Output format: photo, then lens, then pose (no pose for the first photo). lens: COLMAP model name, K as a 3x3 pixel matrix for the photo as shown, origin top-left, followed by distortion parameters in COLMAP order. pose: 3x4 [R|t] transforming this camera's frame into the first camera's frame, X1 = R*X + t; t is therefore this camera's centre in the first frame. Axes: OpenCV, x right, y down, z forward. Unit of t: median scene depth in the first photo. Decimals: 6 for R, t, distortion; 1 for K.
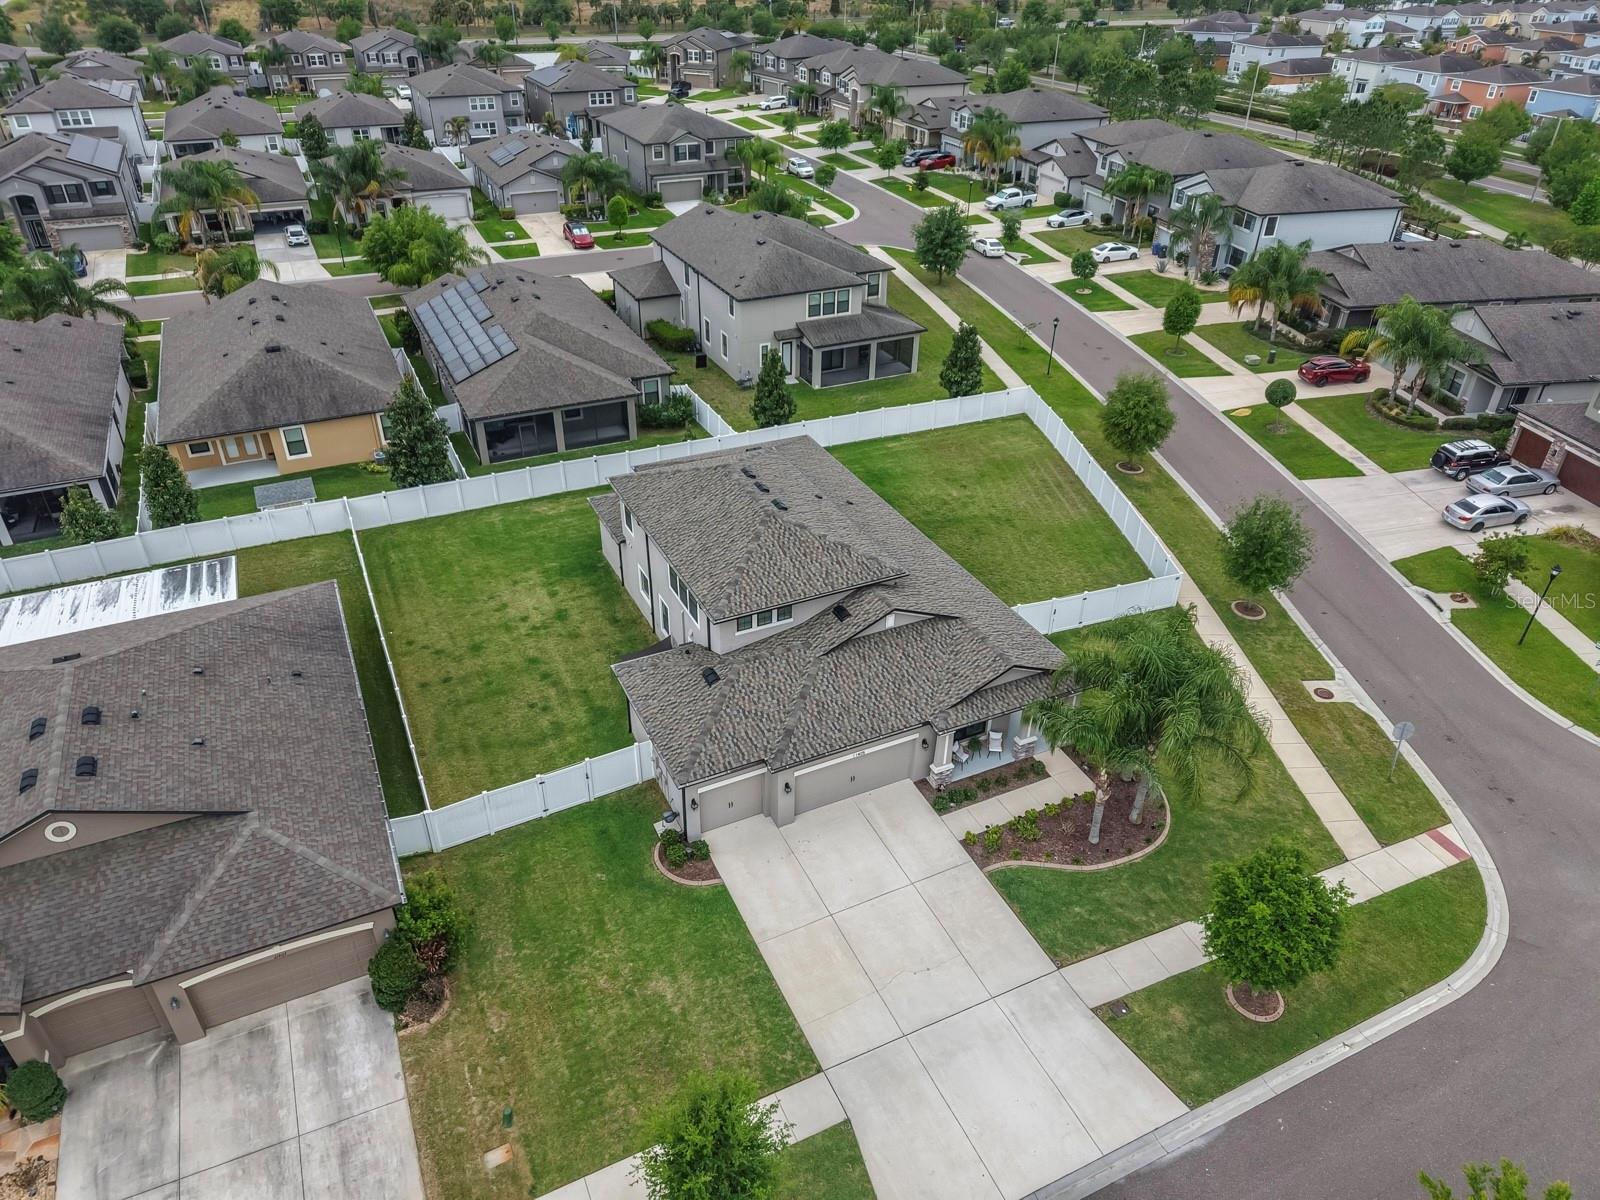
lens RADIAL K [[1072.3, 0, 799.6], [0, 1072.3, 589.4], [0, 0, 1]] dist [0.006438, -0.007306]
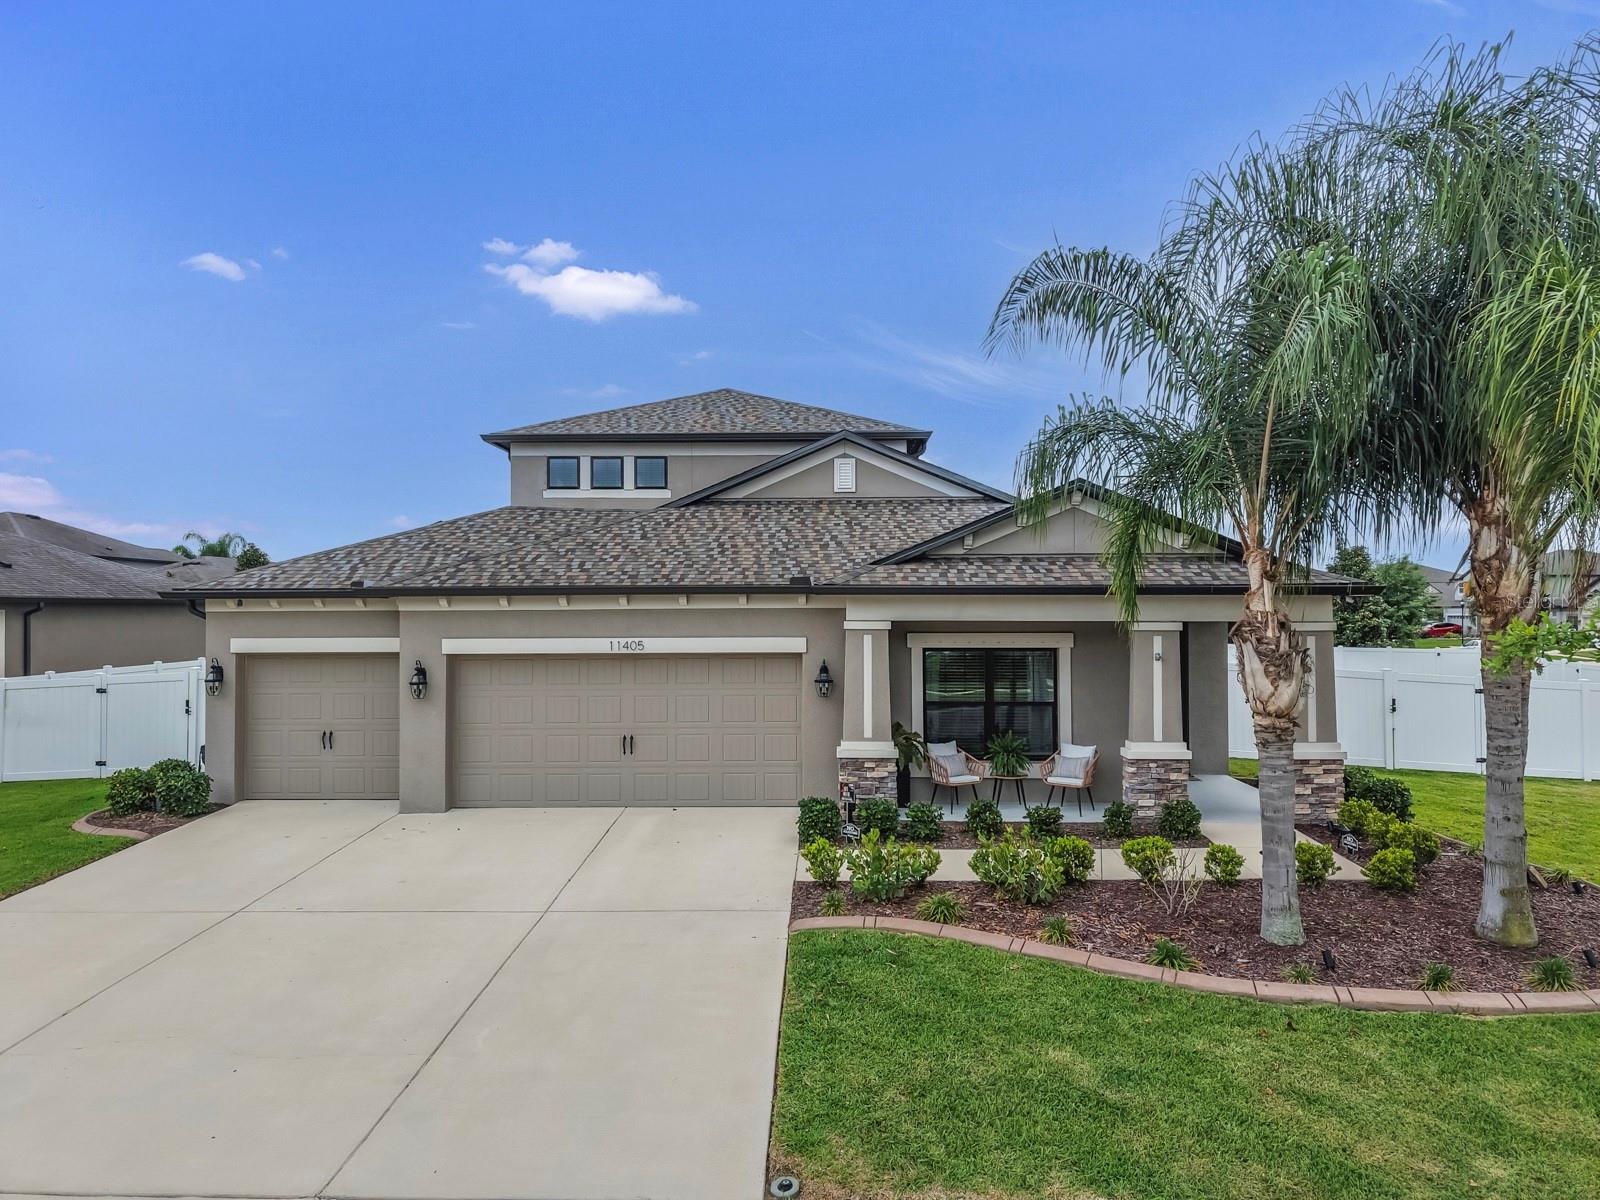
lens RADIAL K [[1072.3, 0, 799.6], [0, 1072.3, 589.4], [0, 0, 1]] dist [0.006438, -0.007306]
pose [[0.886849, -0.024917, -0.461387, 0.286595], [-0.234871, 0.835608, -0.496583, 0.310386], [0.397912, 0.548761, 0.735206, 0.716825]]
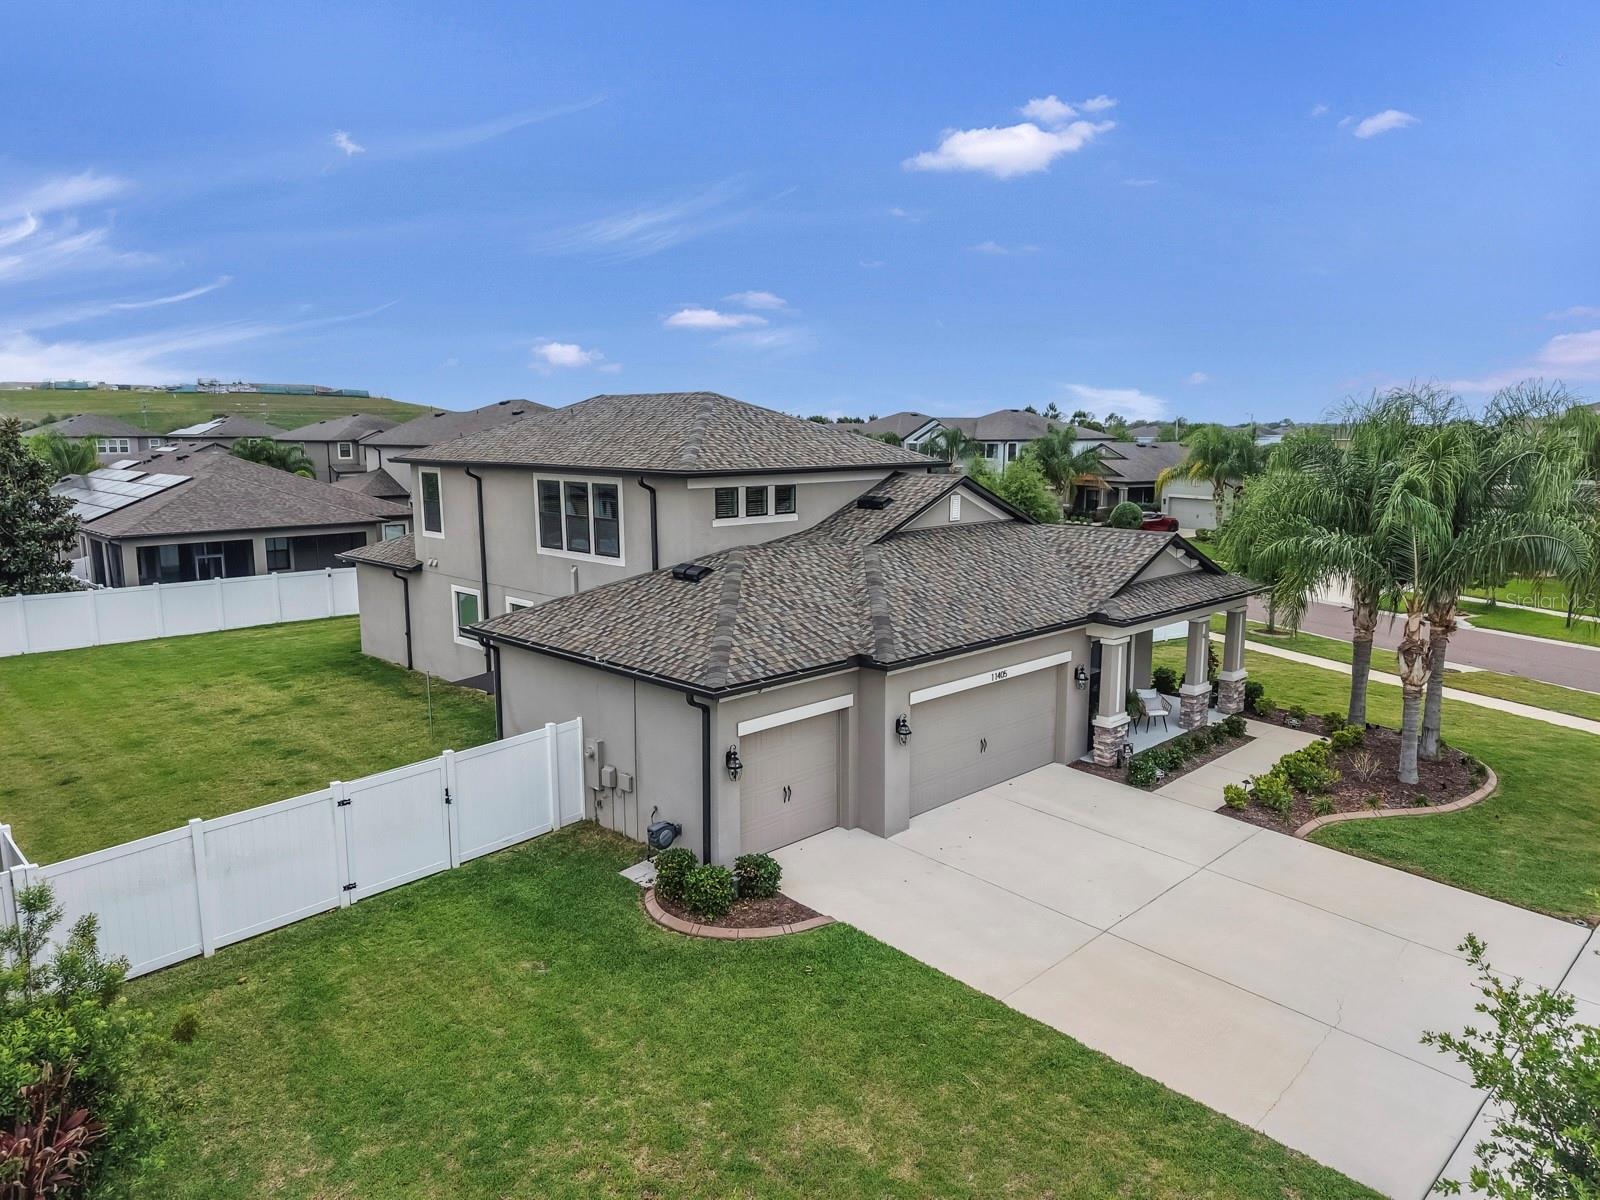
lens RADIAL K [[1072.3, 0, 799.6], [0, 1072.3, 589.4], [0, 0, 1]] dist [0.006438, -0.007306]
pose [[0.946403, -0.061762, 0.317028, -0.196673], [0.184685, 0.908732, -0.374295, 0.289011], [-0.264976, 0.412784, 0.871434, 0.544507]]
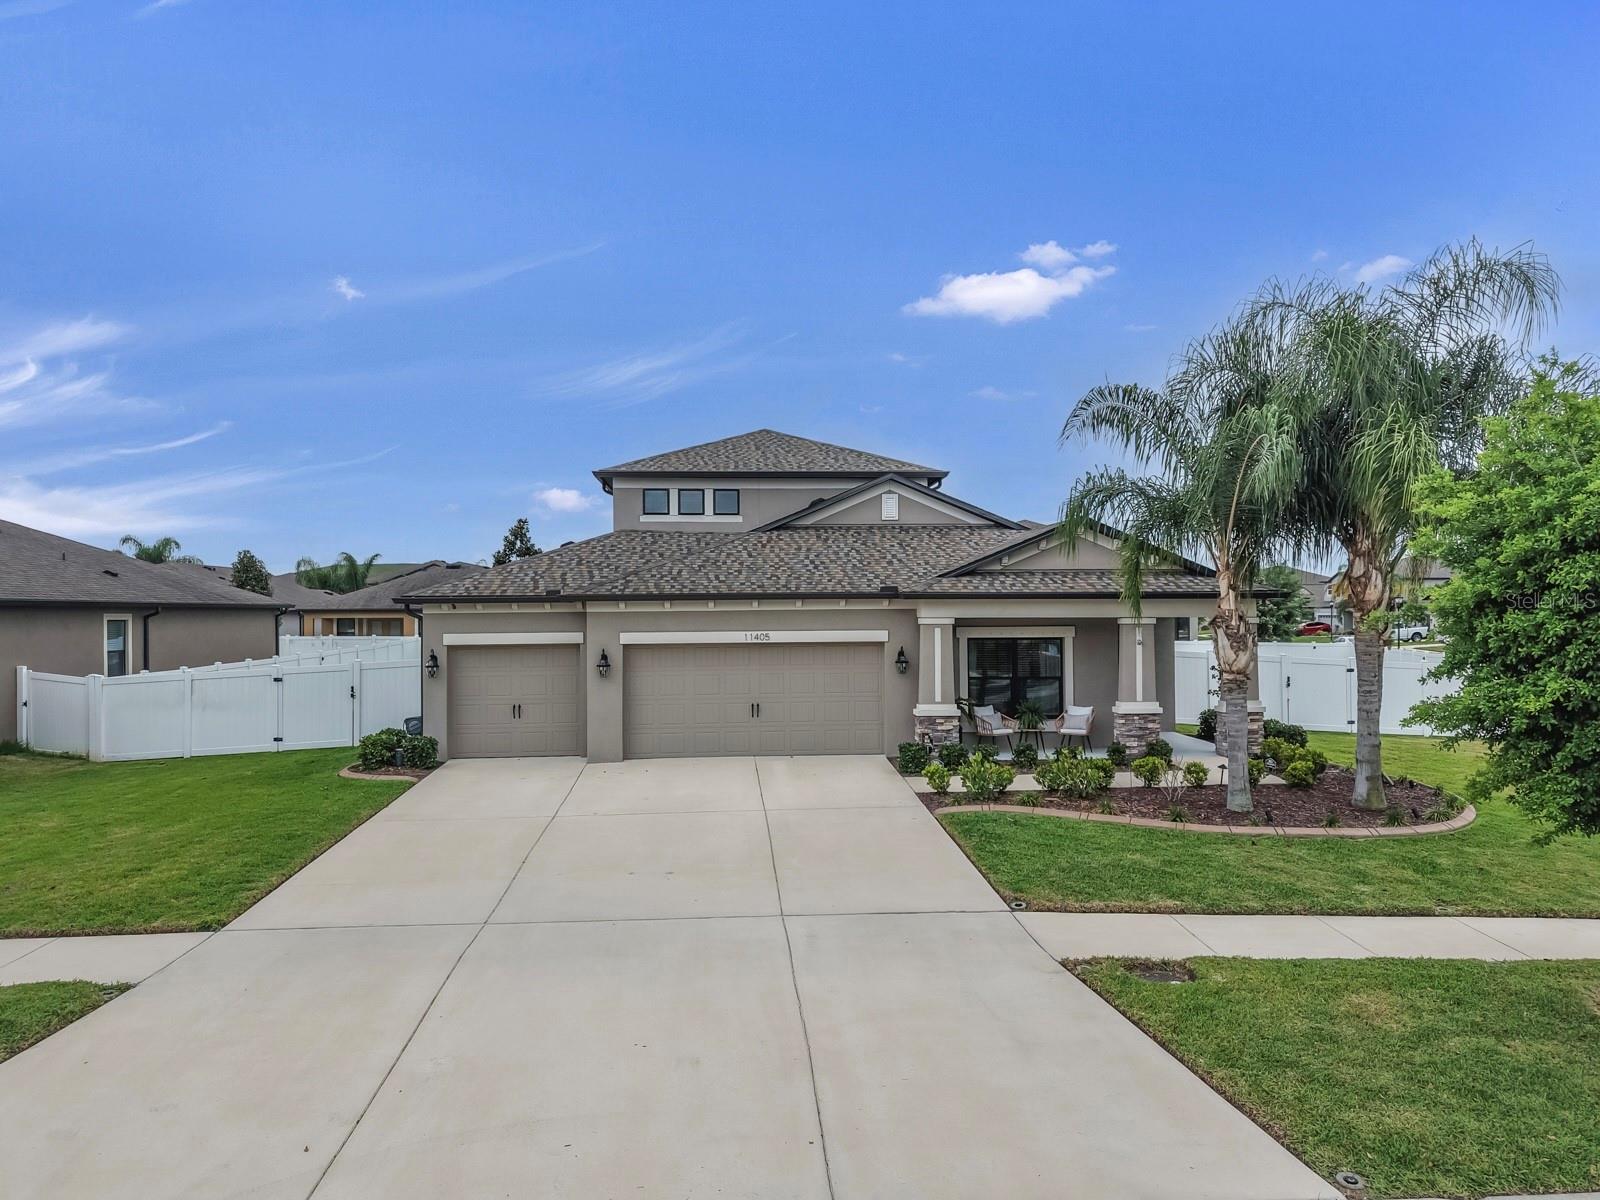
lens RADIAL K [[1087.7, 0, 800.0], [0, 1087.7, 600.0], [0, 0, 1]] dist [0.002629, -0.002142]
pose [[0.928534, -0.024088, -0.370466, 0.269168], [-0.182211, 0.839863, -0.511301, 0.401295], [0.323457, 0.542263, 0.775452, 0.574257]]
